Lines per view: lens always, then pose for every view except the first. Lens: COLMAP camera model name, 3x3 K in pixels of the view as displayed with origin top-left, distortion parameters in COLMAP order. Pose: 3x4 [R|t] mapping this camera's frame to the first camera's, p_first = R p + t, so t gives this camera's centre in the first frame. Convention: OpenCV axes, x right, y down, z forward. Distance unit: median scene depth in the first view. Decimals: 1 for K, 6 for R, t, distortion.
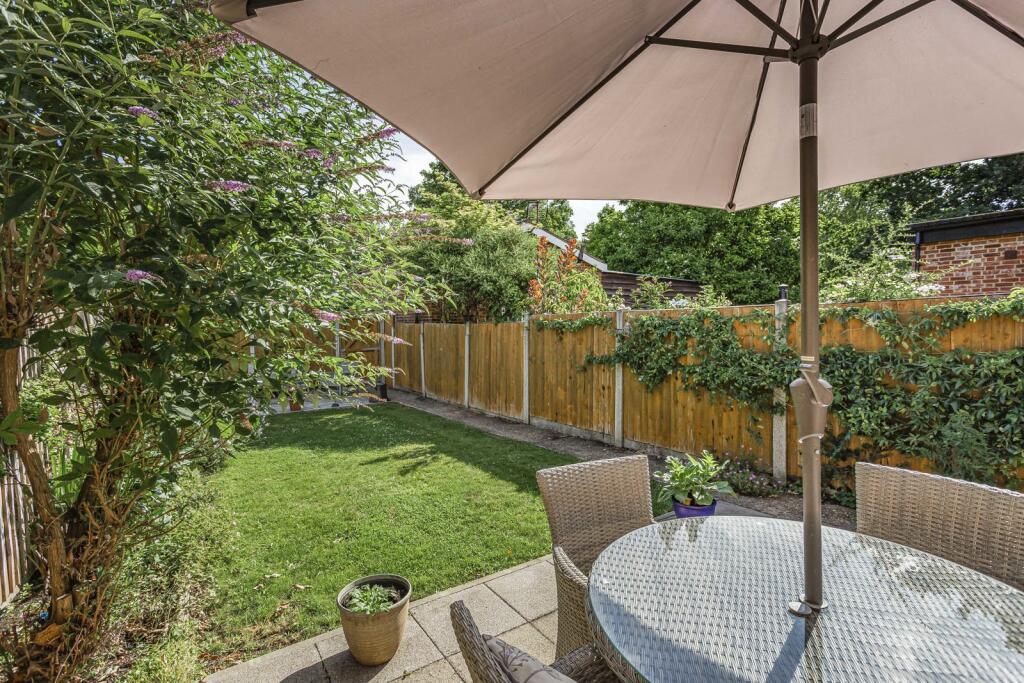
lens RADIAL K [[485.9, 0, 513.7], [0, 485.9, 340.7], [0, 0, 1]] dist [-0.000140, 0.000885]
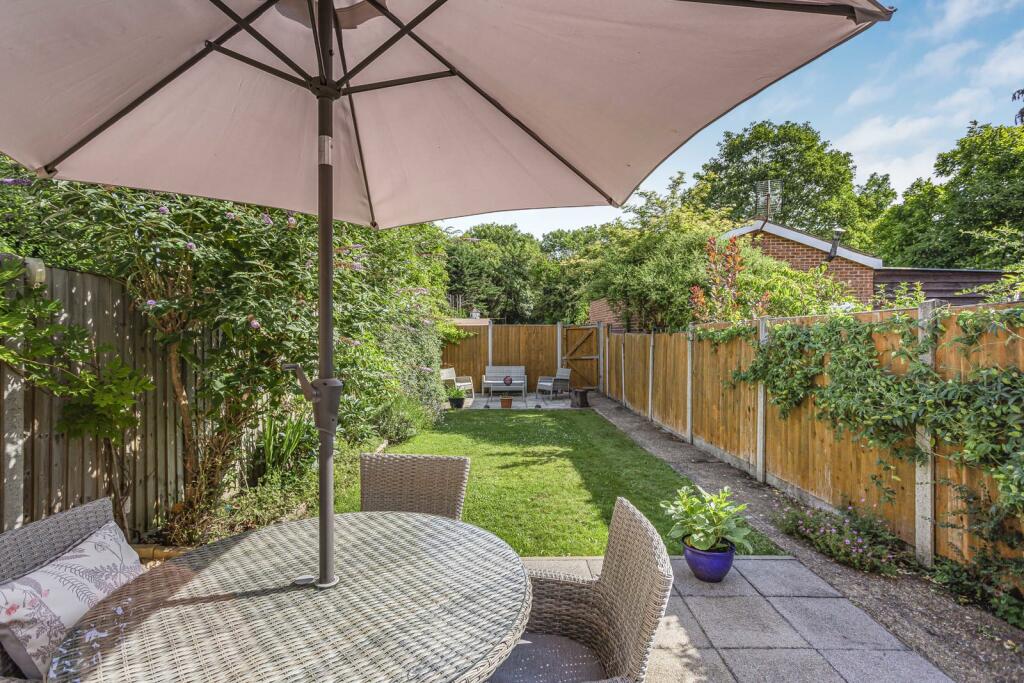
lens RADIAL K [[485.9, 0, 513.3], [0, 485.9, 345.2], [0, 0, 1]] dist [-0.000140, 0.000885]
pose [[0.829519, 0.016091, -0.558247, 0.287655], [-0.023010, 0.999721, -0.005375, -0.001068], [0.558005, 0.017304, 0.829657, 0.056823]]
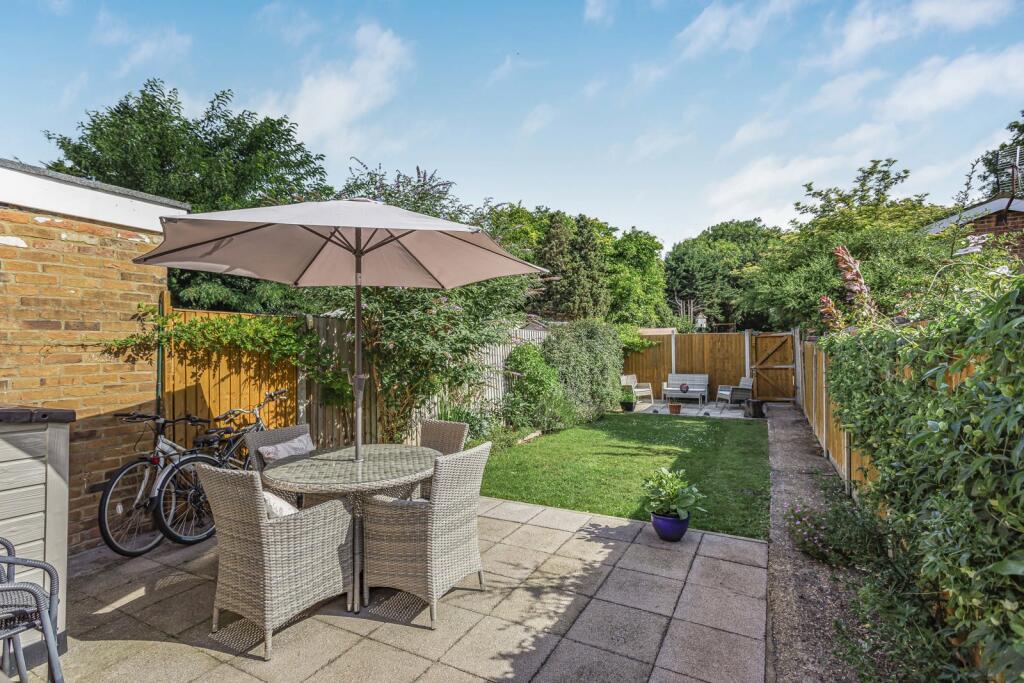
lens RADIAL K [[485.9, 0, 511.7], [0, 485.9, 342.7], [0, 0, 1]] dist [-0.000140, 0.000885]
pose [[0.465868, -0.001066, -0.884853, 0.602432], [-0.021675, 0.999685, -0.012616, -0.014696], [0.884589, 0.025057, 0.465699, 0.089832]]
